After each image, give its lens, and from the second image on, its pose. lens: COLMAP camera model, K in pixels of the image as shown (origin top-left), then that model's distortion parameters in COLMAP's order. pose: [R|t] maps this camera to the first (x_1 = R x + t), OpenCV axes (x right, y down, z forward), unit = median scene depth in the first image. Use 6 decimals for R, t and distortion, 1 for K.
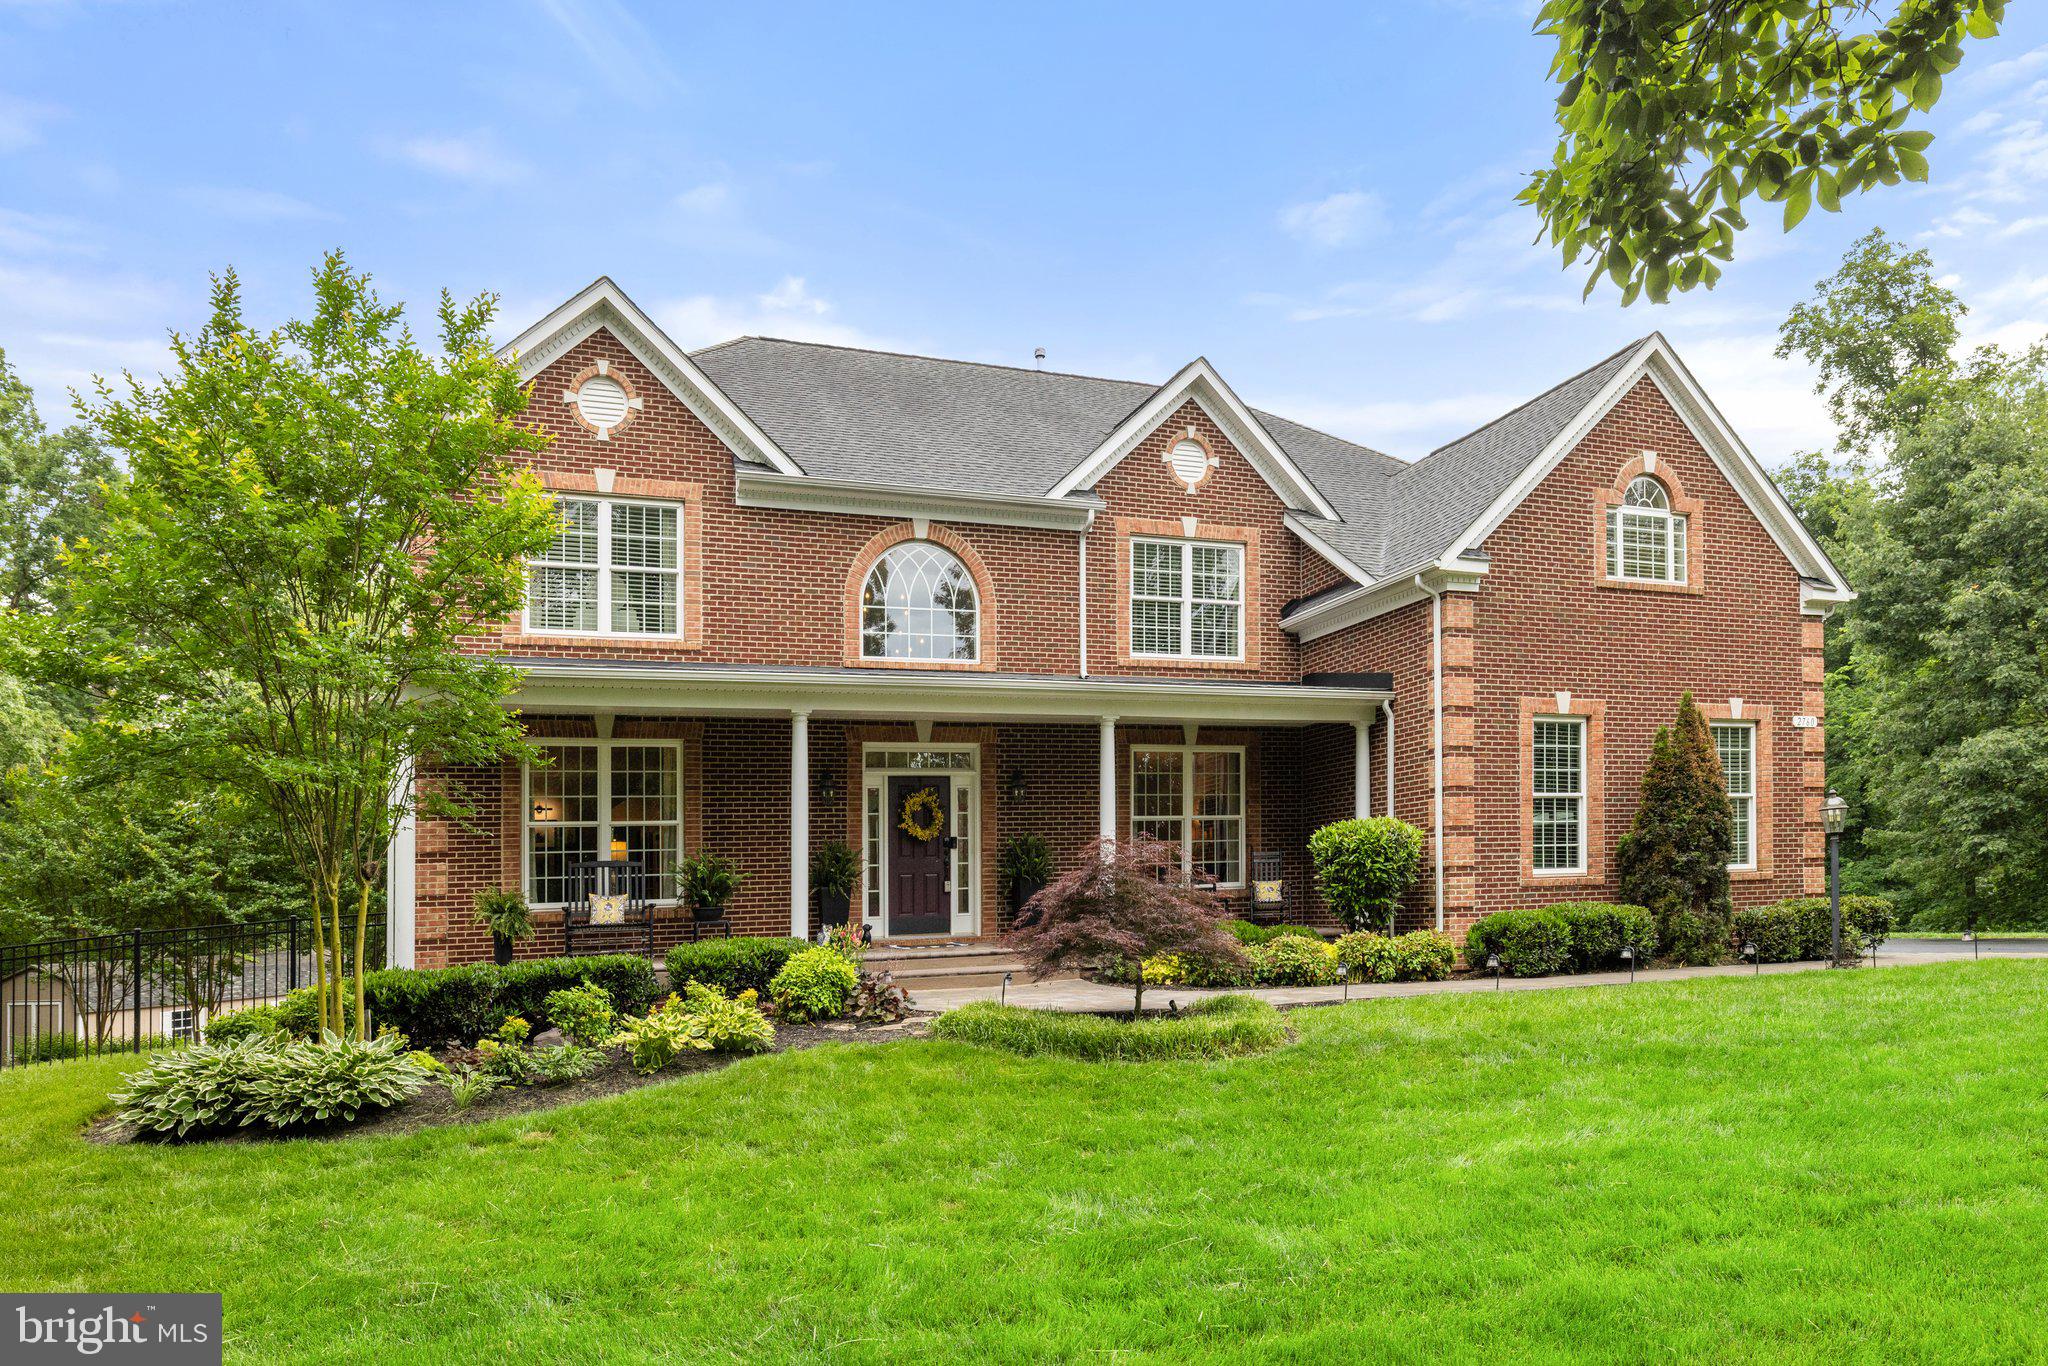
lens RADIAL K [[1300.8, 0, 1024.0], [0, 1300.8, 683.0], [0, 0, 1]] dist [-0.021633, 0.001236]
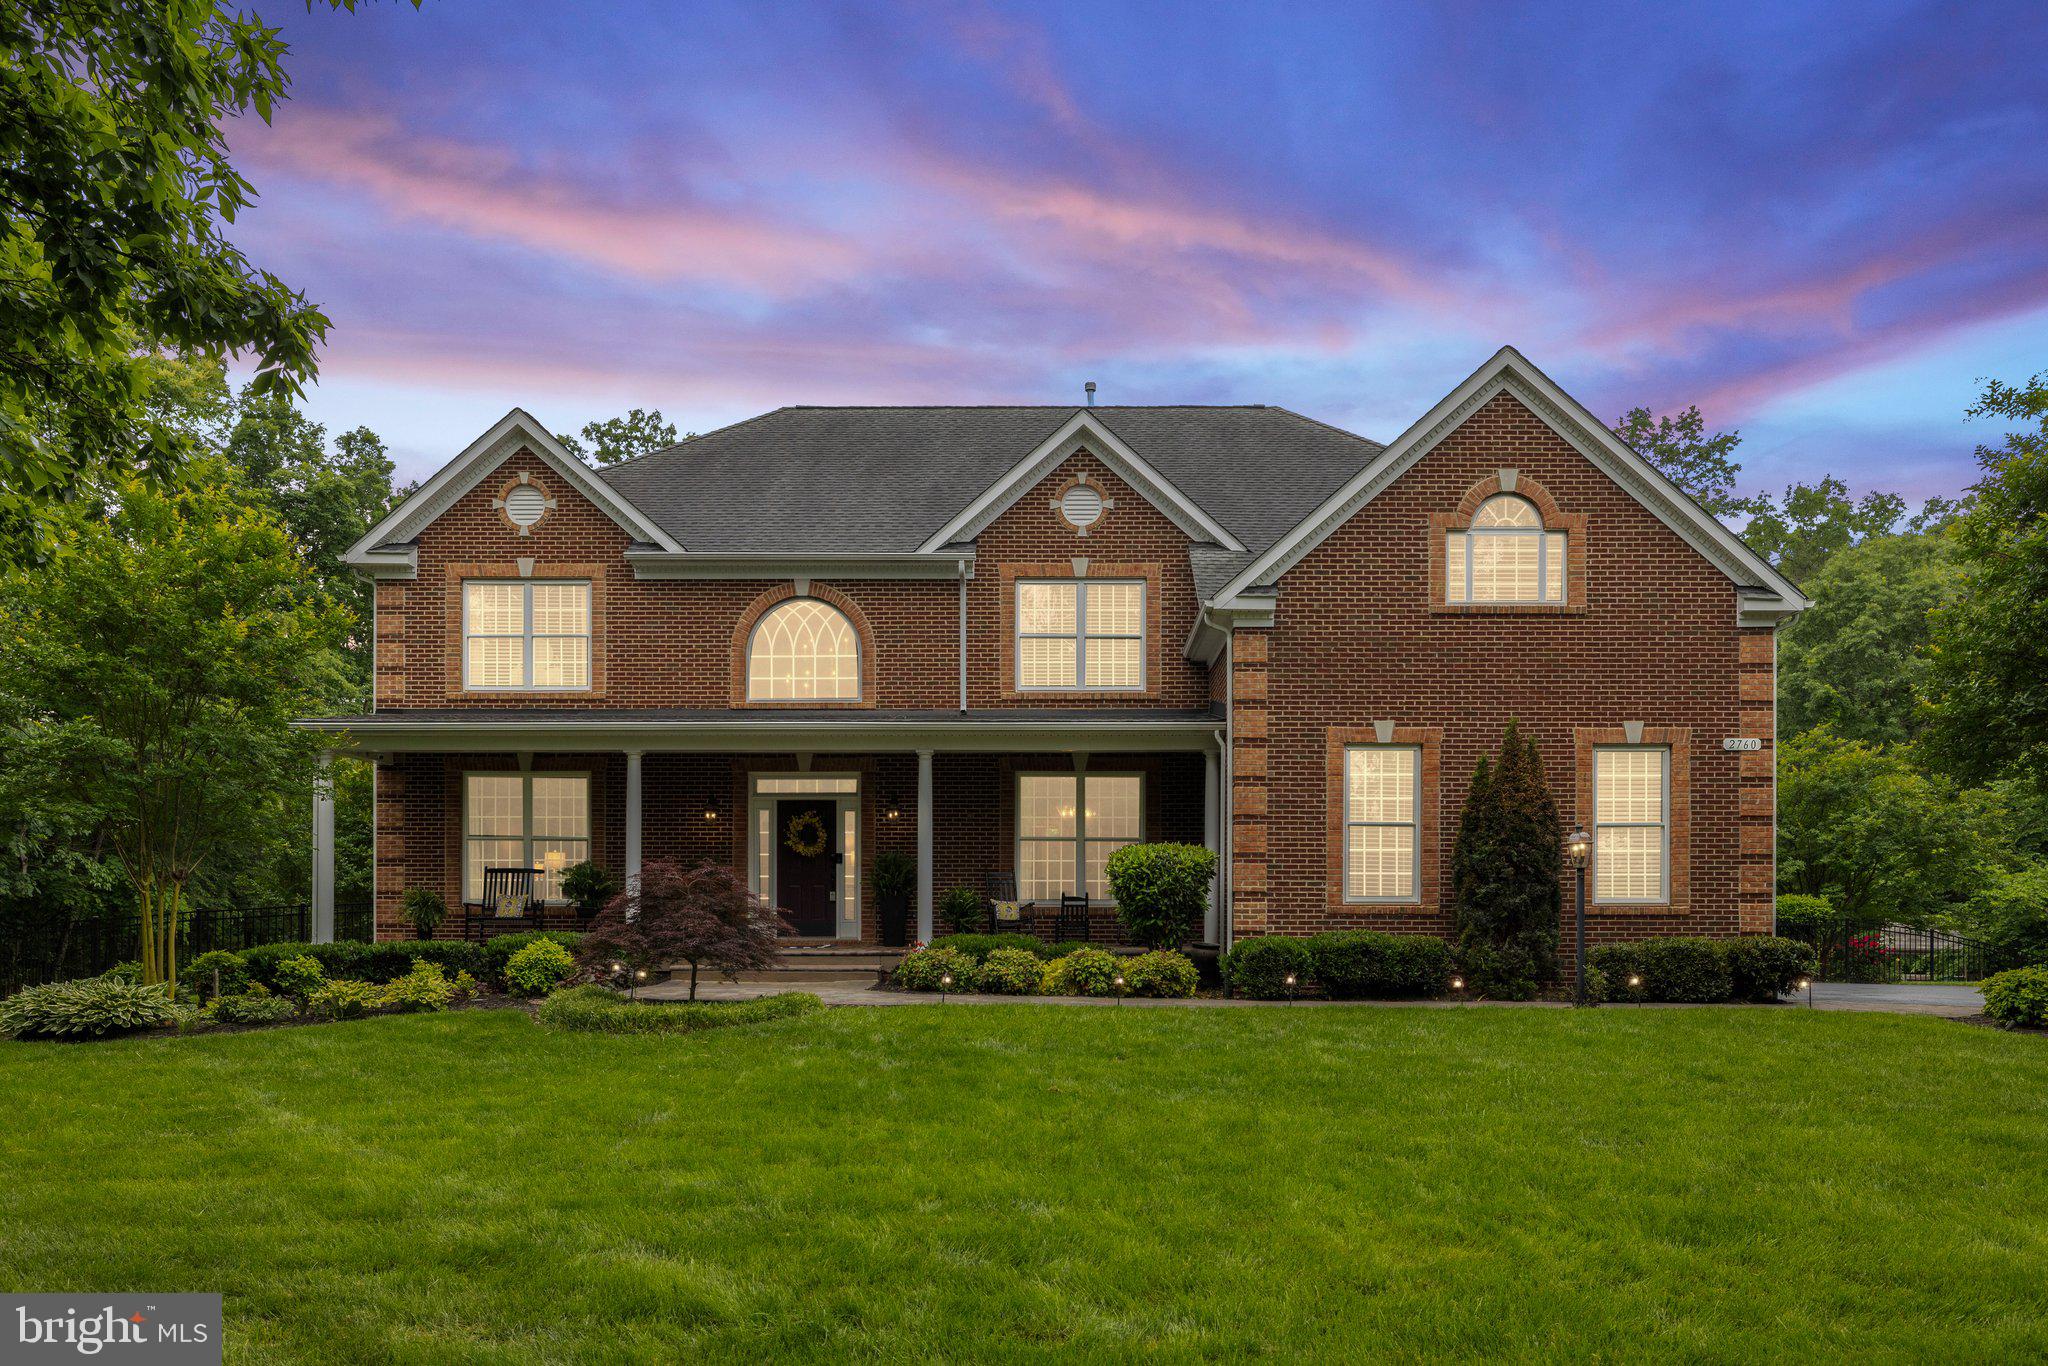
lens RADIAL K [[1344.7, 0, 991.5], [0, 1344.7, 682.8], [0, 0, 1]] dist [-0.018289, 0.004792]
pose [[0.946052, -0.021634, -0.323291, 0.474579], [0.022310, 0.999750, -0.001614, -0.028159], [0.323245, -0.005685, 0.946298, -0.083783]]
